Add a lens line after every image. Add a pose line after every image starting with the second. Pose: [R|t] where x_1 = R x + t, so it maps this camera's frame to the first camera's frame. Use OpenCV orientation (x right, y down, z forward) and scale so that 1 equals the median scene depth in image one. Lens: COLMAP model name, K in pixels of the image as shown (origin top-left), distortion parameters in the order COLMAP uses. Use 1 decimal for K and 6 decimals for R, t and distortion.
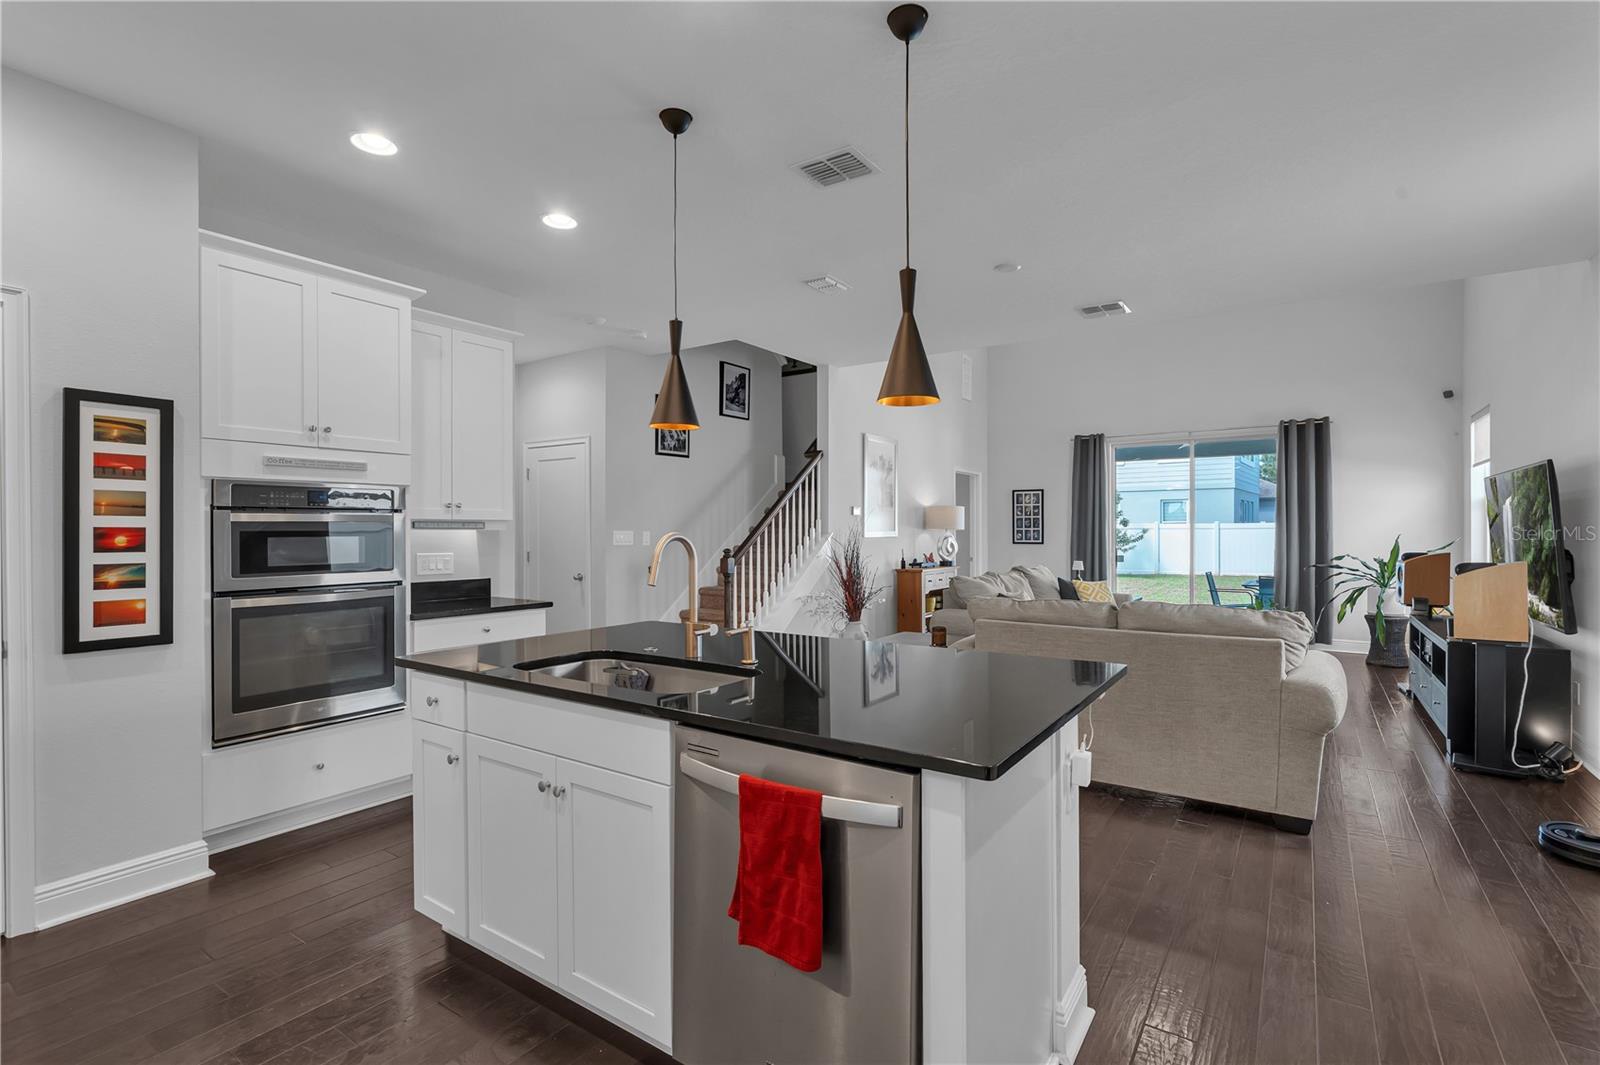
lens RADIAL K [[725.2, 0, 791.0], [0, 725.2, 536.9], [0, 0, 1]] dist [-0.003566, 0.001341]
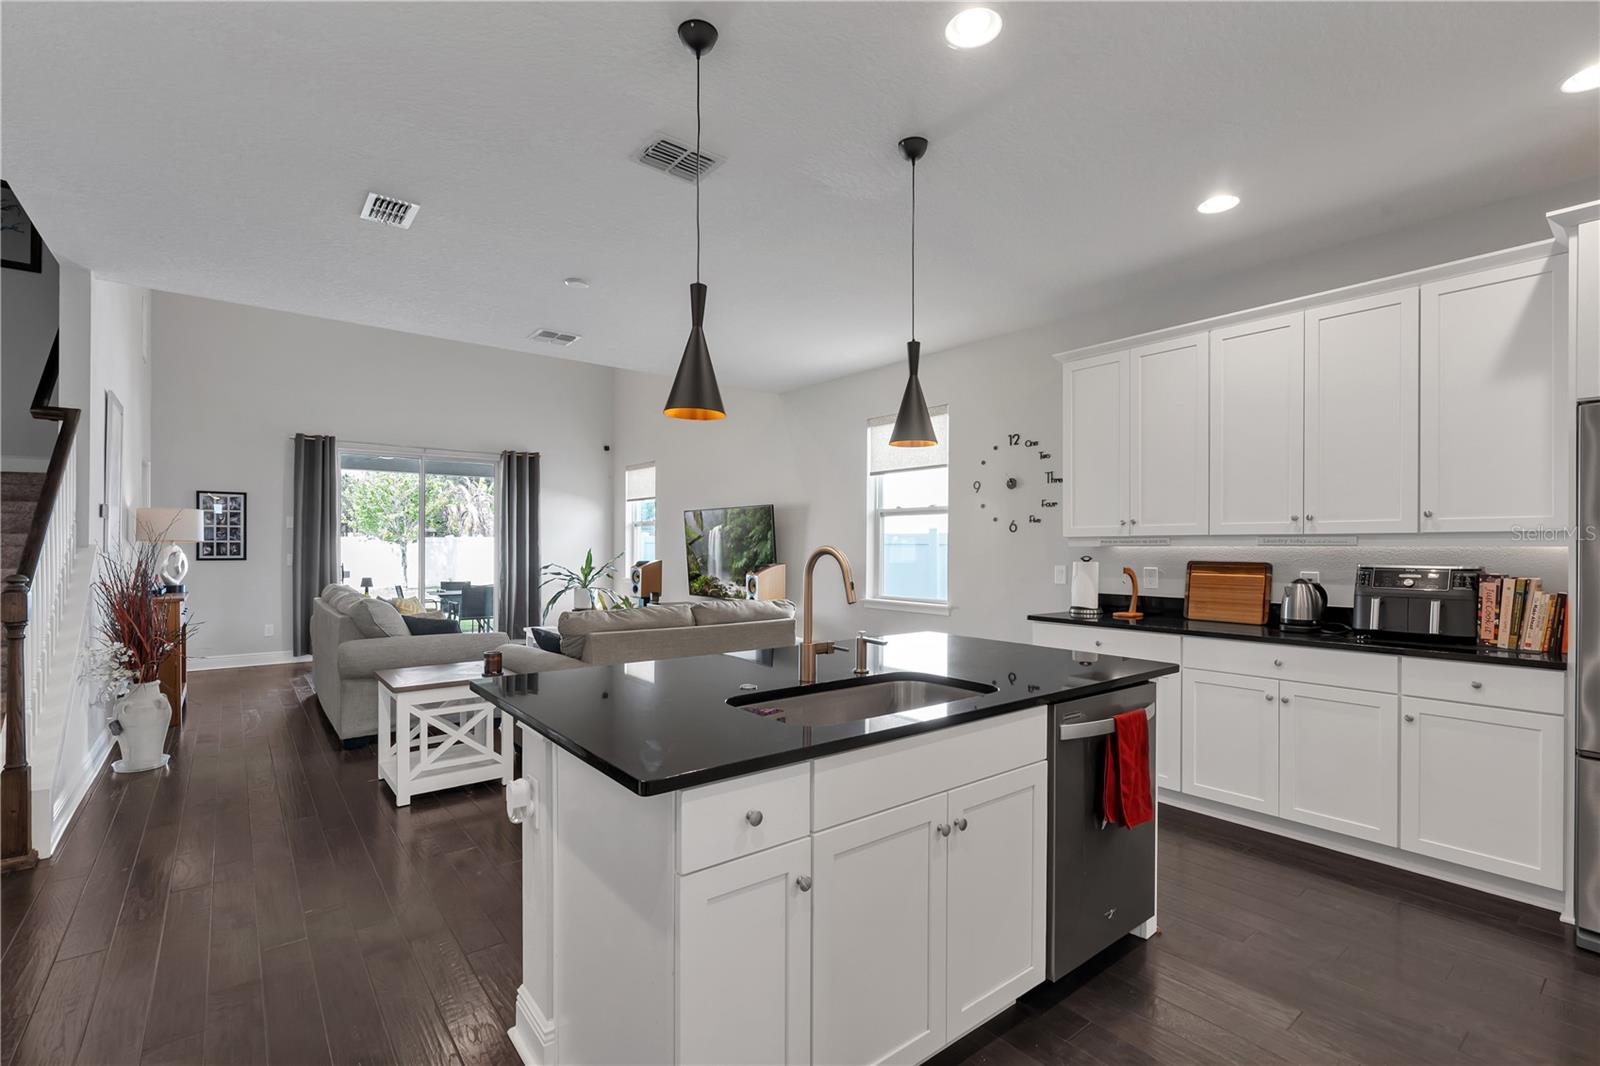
lens RADIAL K [[725.2, 0, 796.5], [0, 725.2, 545.4], [0, 0, 1]] dist [-0.003566, 0.001341]
pose [[0.289741, 0.003544, 0.957098, -0.356379], [0.004330, 0.999978, -0.005013, -0.000208], [-0.957095, 0.005597, 0.289719, 0.262309]]
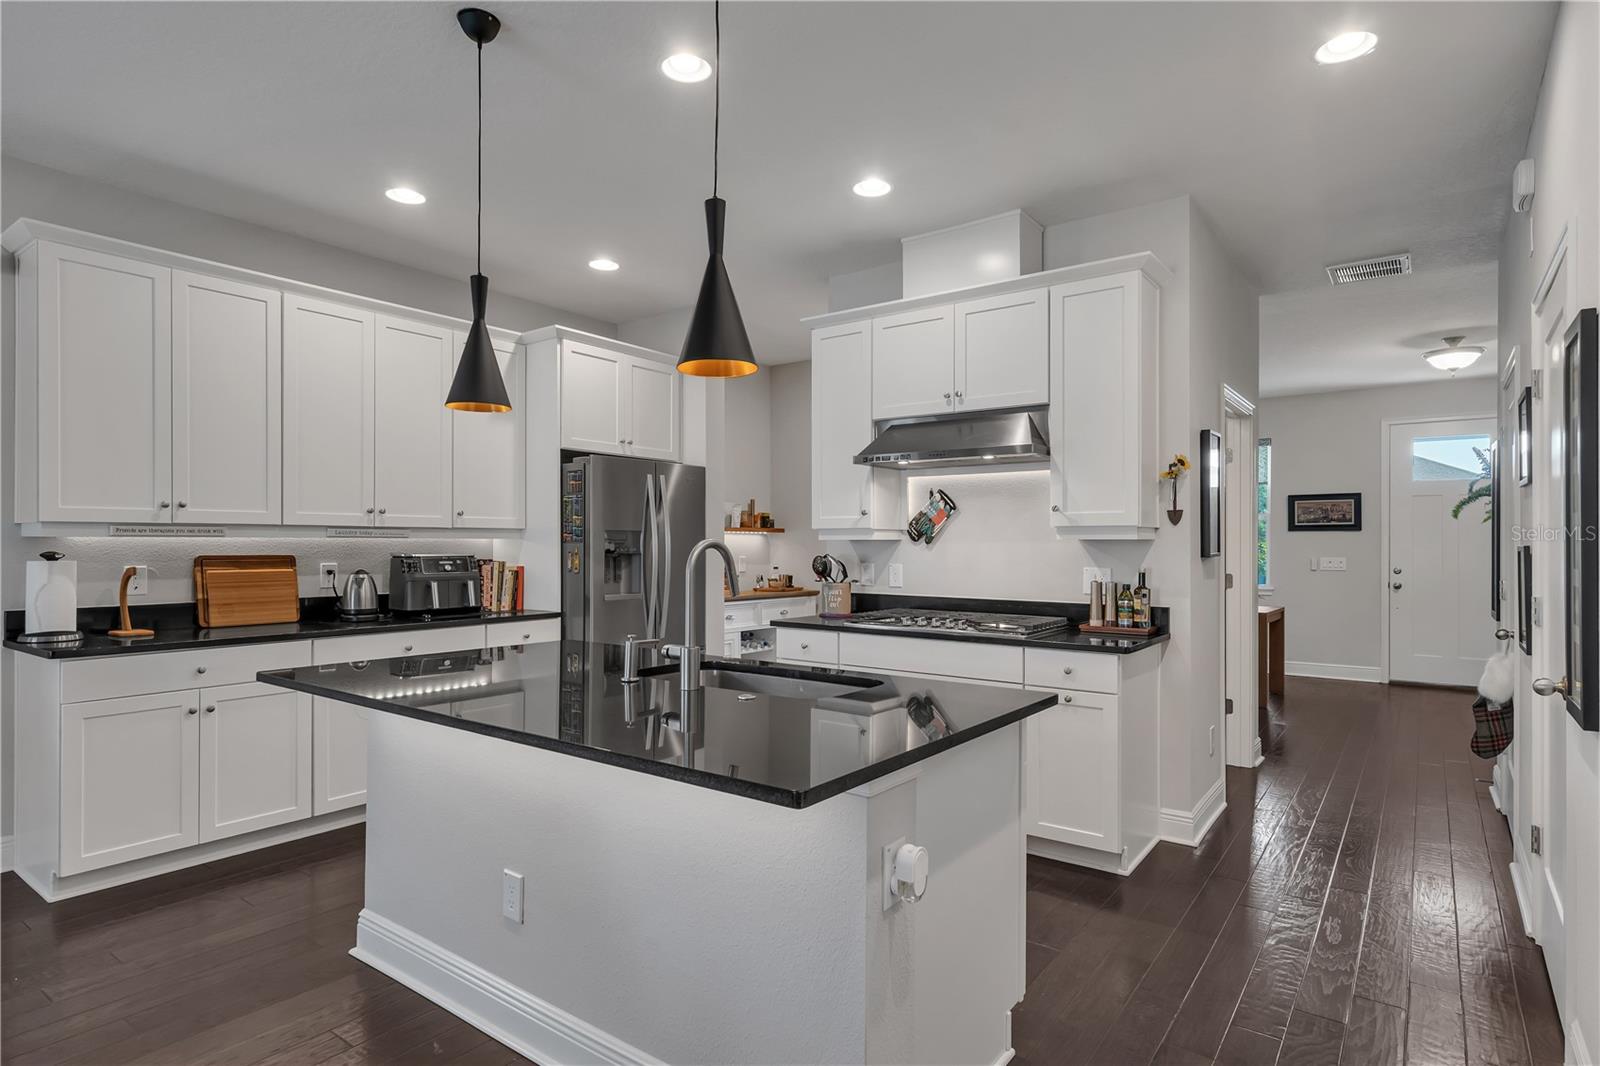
lens RADIAL K [[851.6, 0, 804.5], [0, 851.6, 545.6], [0, 0, 1]] dist [0.002698, 0.002721]
pose [[-0.999703, -0.003005, 0.024191, -0.097576], [-0.002743, 0.999937, 0.010842, -0.002699], [-0.024222, 0.010772, -0.999649, 0.689926]]
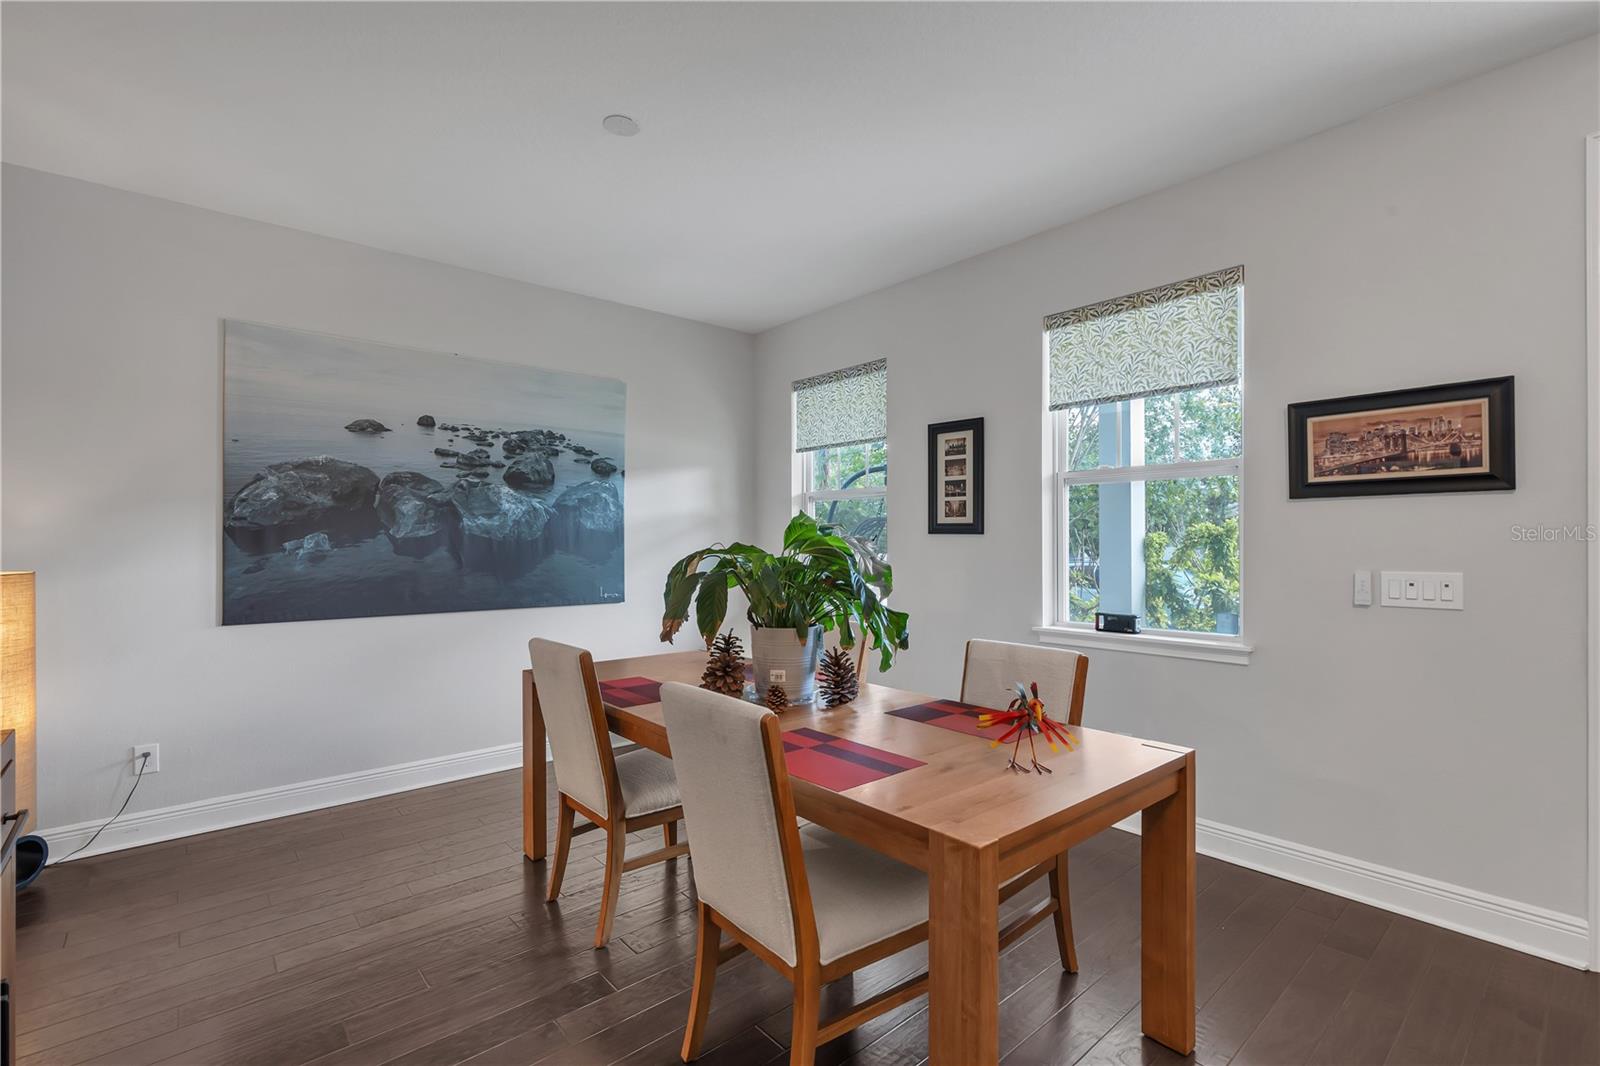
lens RADIAL K [[725.2, 0, 797.6], [0, 725.2, 540.0], [0, 0, 1]] dist [-0.003566, 0.001341]
pose [[-0.970071, 0.003916, 0.242789, -0.622112], [0.007163, 0.999896, 0.012489, 0.003471], [-0.242715, 0.013854, -0.969999, -0.141050]]
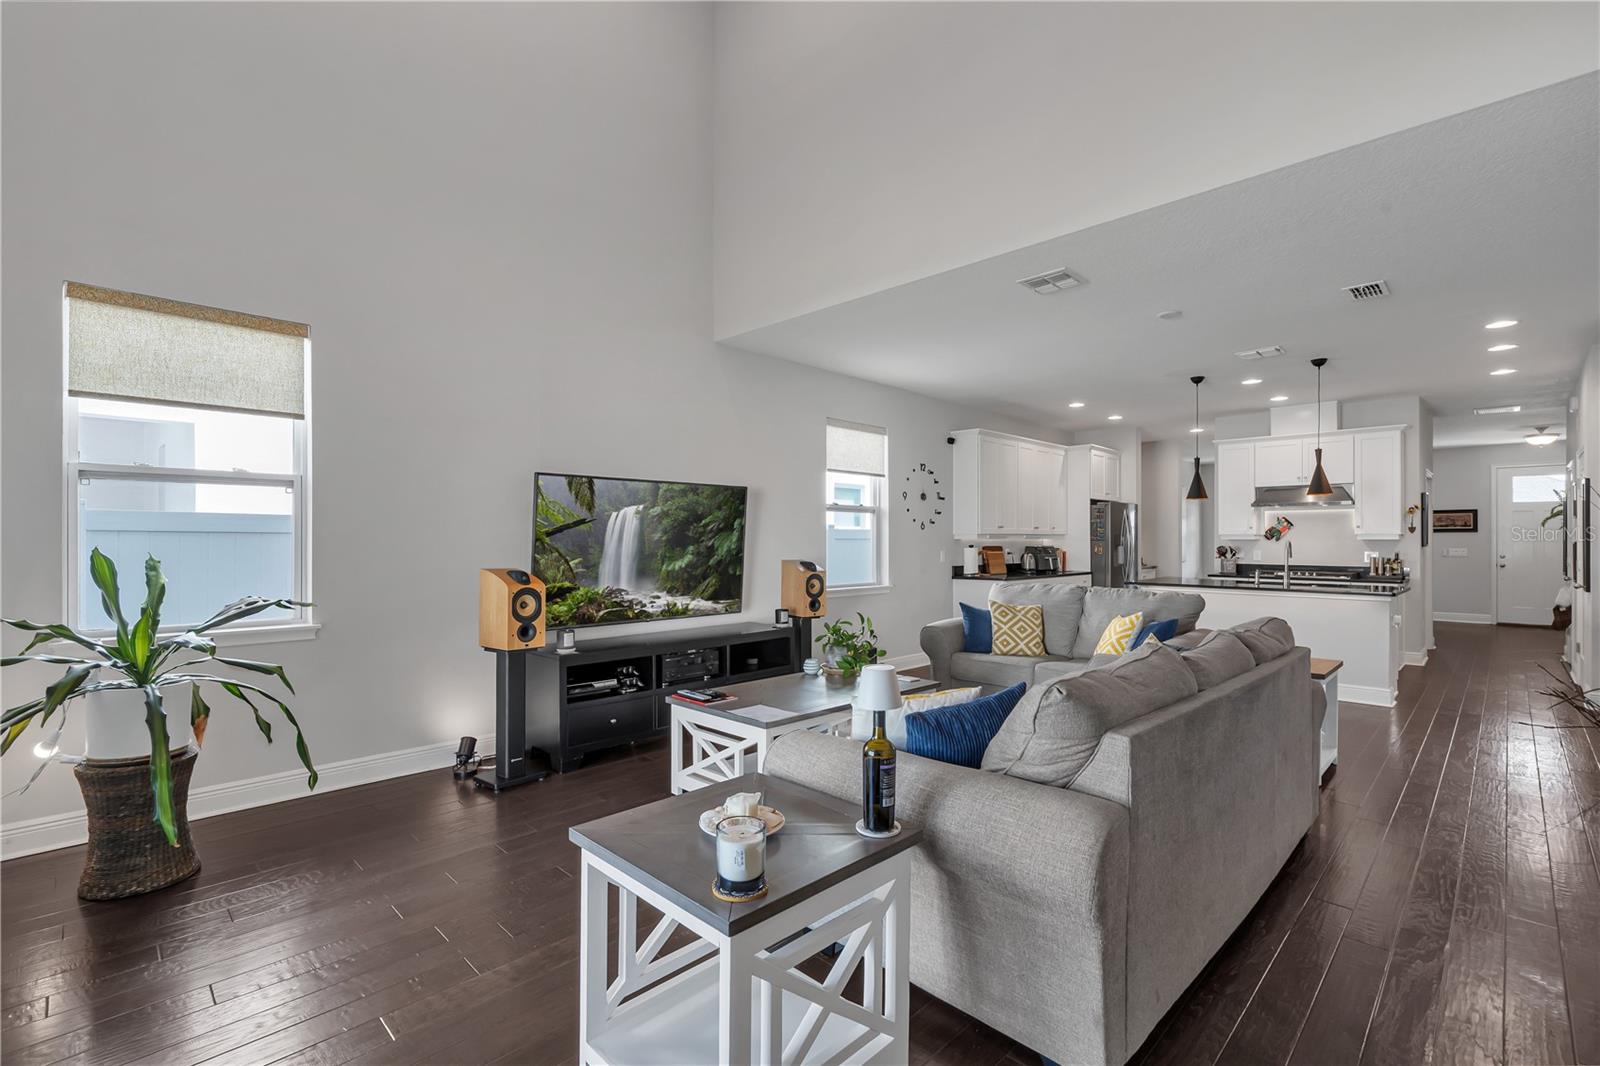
lens RADIAL K [[725.2, 0, 798.8], [0, 725.2, 540.1], [0, 0, 1]] dist [-0.003566, 0.001341]
pose [[-0.985898, -0.002206, 0.167335, 0.434208], [-0.000511, 0.999948, 0.010172, -0.011295], [-0.167348, 0.009943, -0.985848, 1.409679]]
